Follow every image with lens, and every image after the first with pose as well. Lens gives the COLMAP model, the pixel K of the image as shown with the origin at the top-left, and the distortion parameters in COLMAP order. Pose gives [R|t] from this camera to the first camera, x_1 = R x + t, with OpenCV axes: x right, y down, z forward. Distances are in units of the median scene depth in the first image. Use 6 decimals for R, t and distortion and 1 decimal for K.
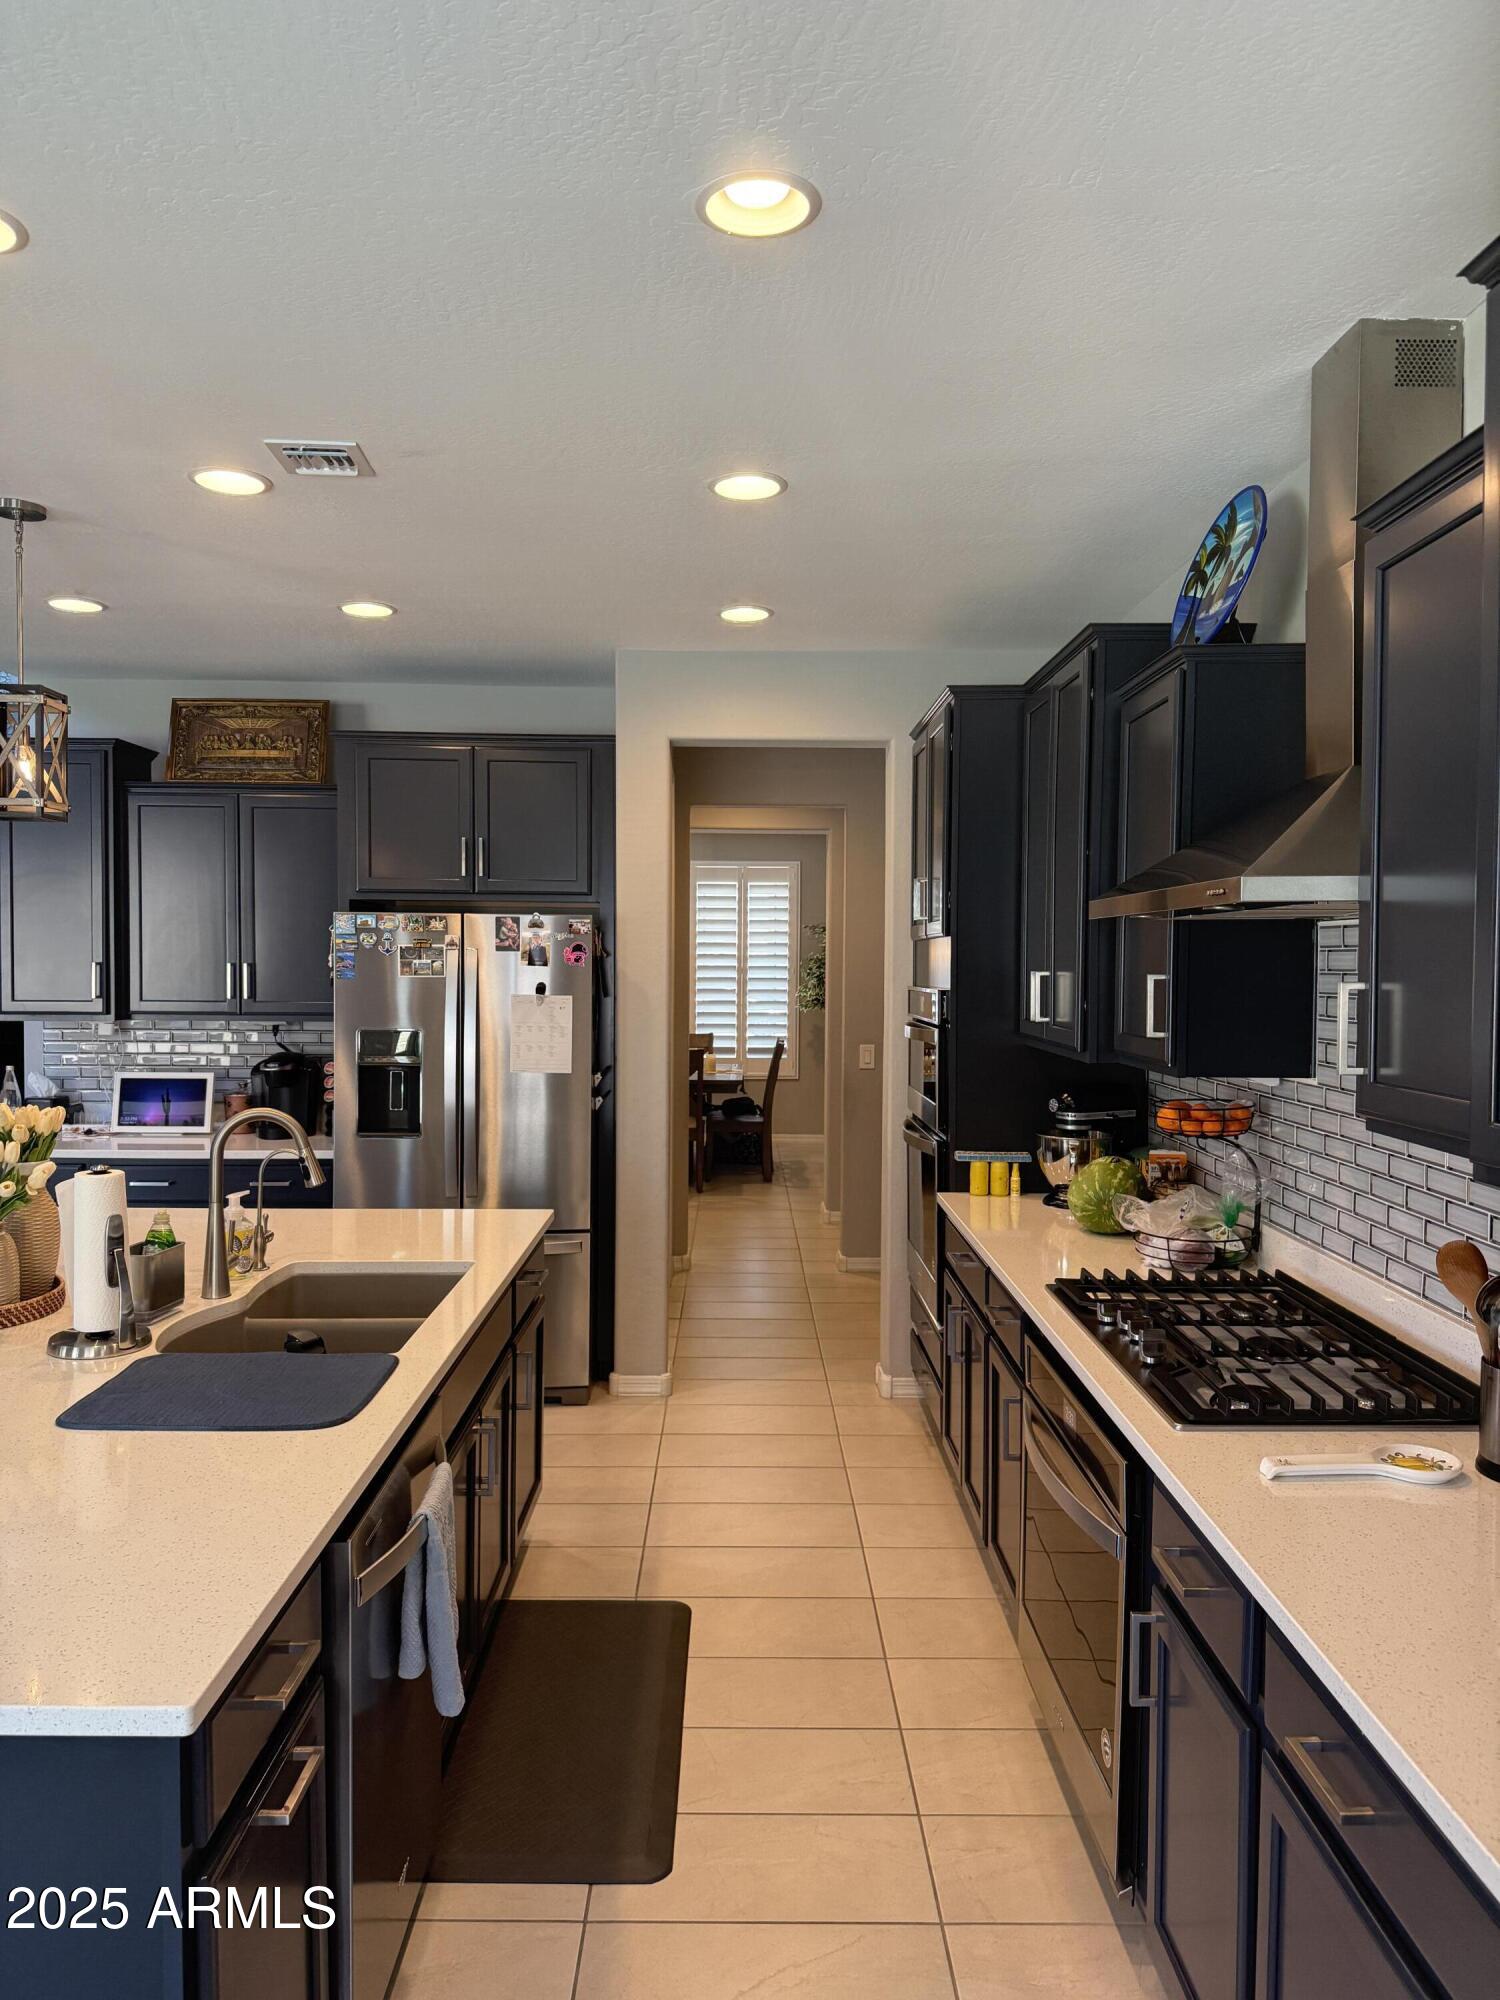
lens RADIAL K [[1403.1, 0, 743.0], [0, 1403.1, 1007.8], [0, 0, 1]] dist [0.001452, -0.007262]
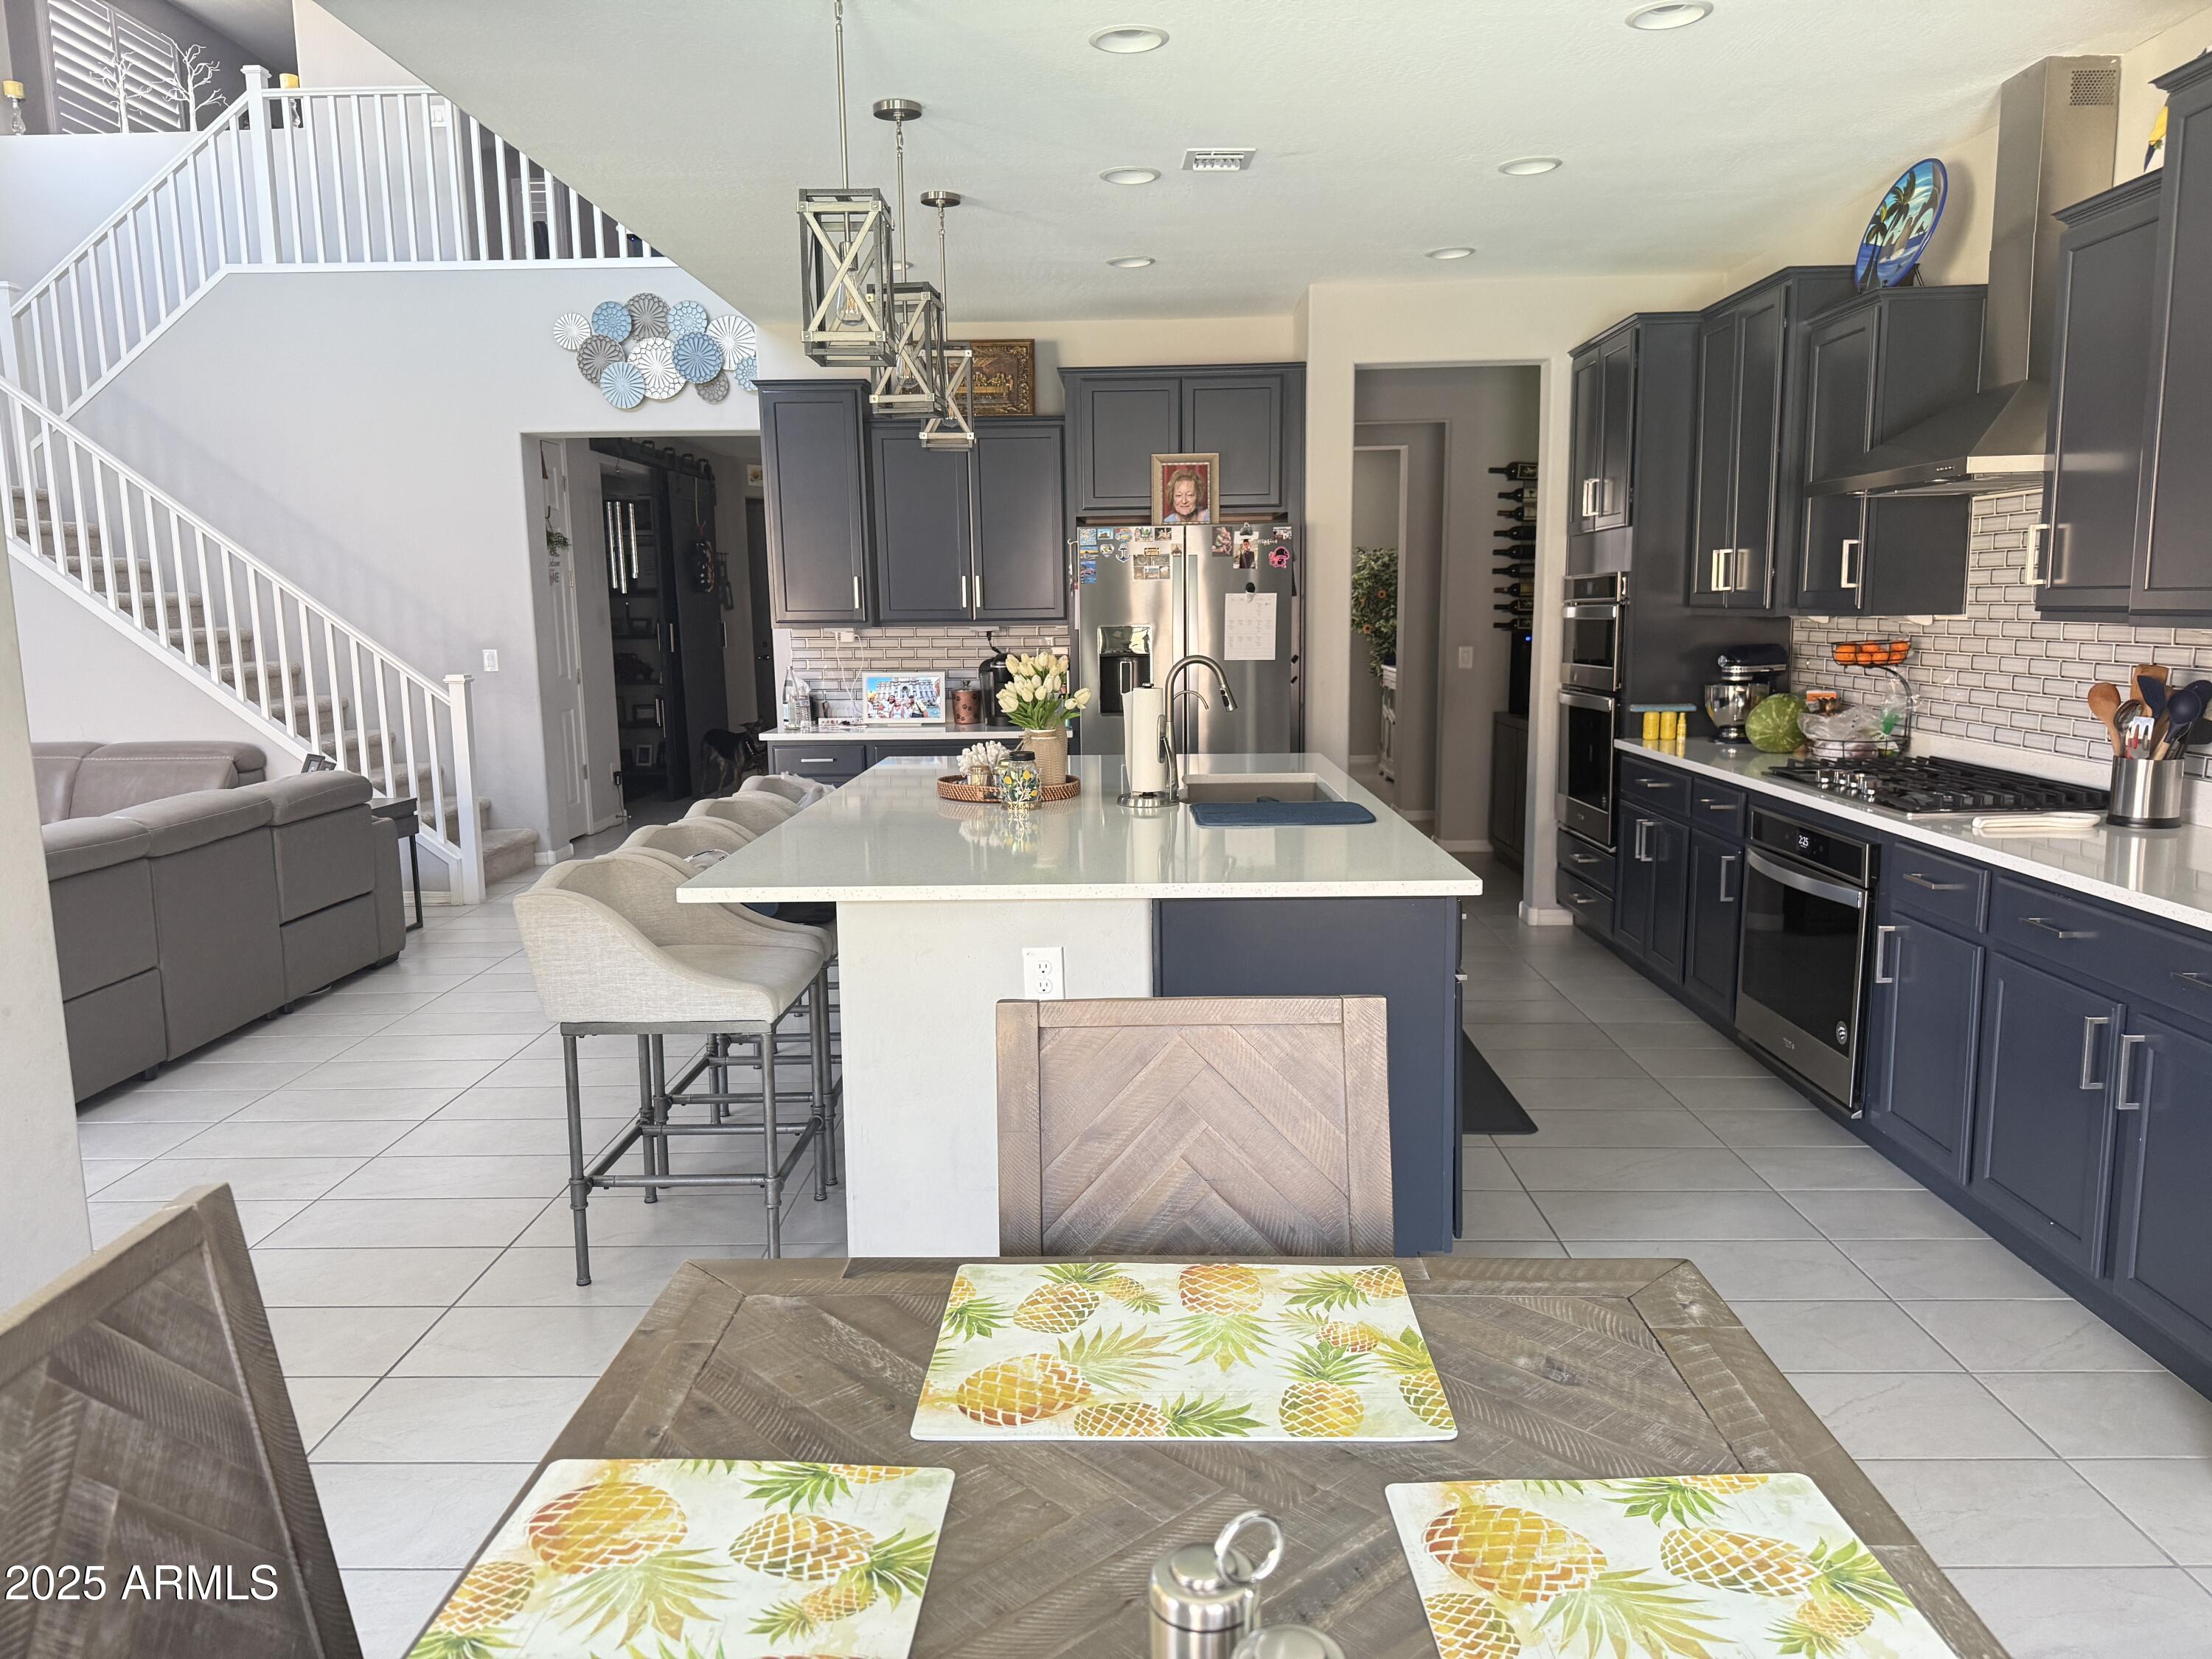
lens RADIAL K [[1551.8, 0, 1119.2], [0, 1551.8, 857.7], [0, 0, 1]] dist [0.001452, -0.007262]
pose [[0.999522, -0.024792, -0.018469, -0.359339], [0.026936, 0.991577, 0.126688, 0.065533], [0.015173, -0.127125, 0.991771, -0.492599]]
